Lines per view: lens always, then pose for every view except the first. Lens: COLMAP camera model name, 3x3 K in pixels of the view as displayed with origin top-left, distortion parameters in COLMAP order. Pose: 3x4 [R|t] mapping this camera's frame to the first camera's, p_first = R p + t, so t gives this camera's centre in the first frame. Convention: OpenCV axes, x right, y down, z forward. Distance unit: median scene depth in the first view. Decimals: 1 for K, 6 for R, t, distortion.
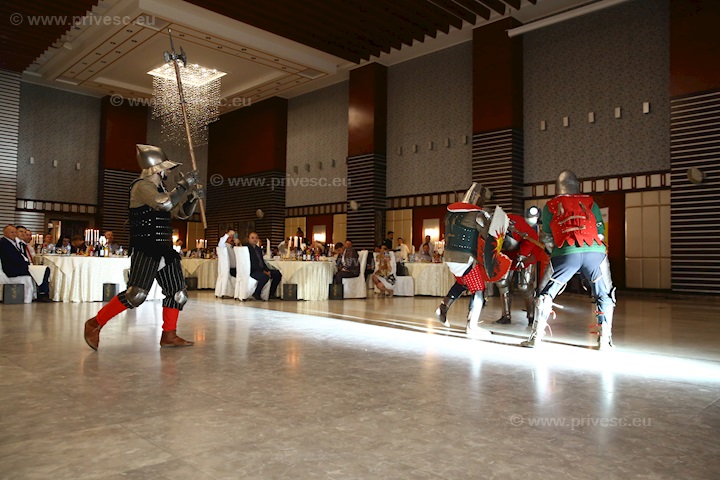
lens RADIAL K [[560.6, 0, 358.9], [0, 560.6, 240.3], [0, 0, 1]] dist [-0.066604, 0.066047]
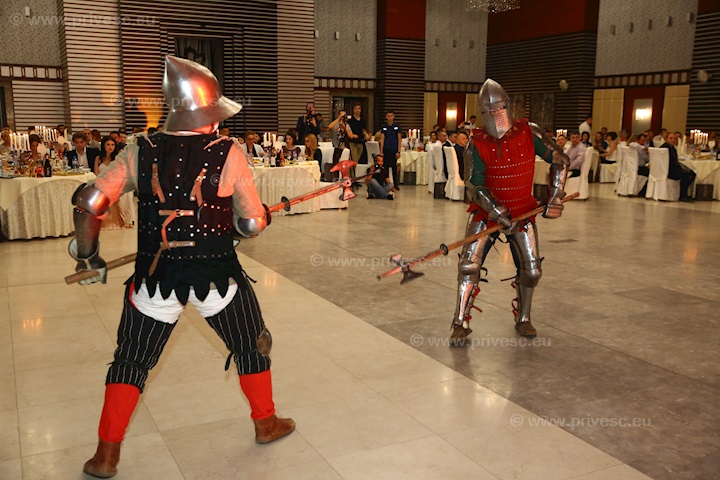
lens RADIAL K [[719.9, 0, 364.8], [0, 719.9, 234.5], [0, 0, 1]] dist [0.064475, 0.000000]
pose [[0.956791, 0.038601, -0.288203, -0.227017], [0.017792, 0.981521, 0.190527, -0.065042], [0.290231, -0.187423, 0.938423, -0.290748]]
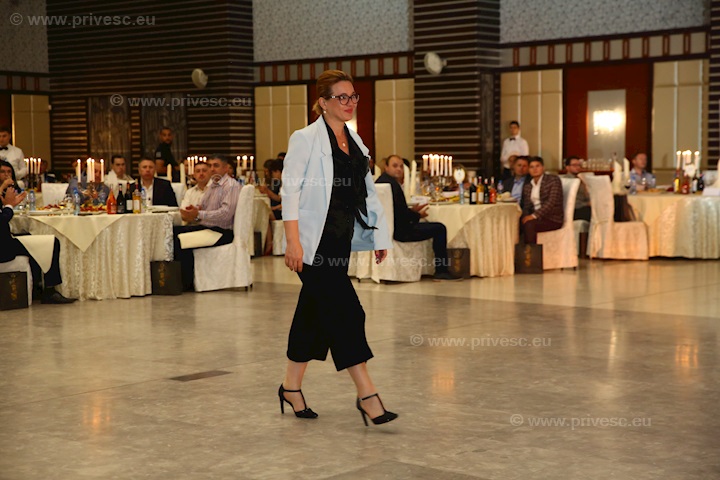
lens RADIAL K [[1357.0, 0, 355.3], [0, 1357.0, 239.0], [0, 0, 1]] dist [0.247715, 0.000000]
pose [[0.996981, -0.031505, 0.070971, -0.217889], [0.024046, 0.994327, 0.103614, -0.048302], [-0.073832, -0.101594, 0.992082, -0.204071]]
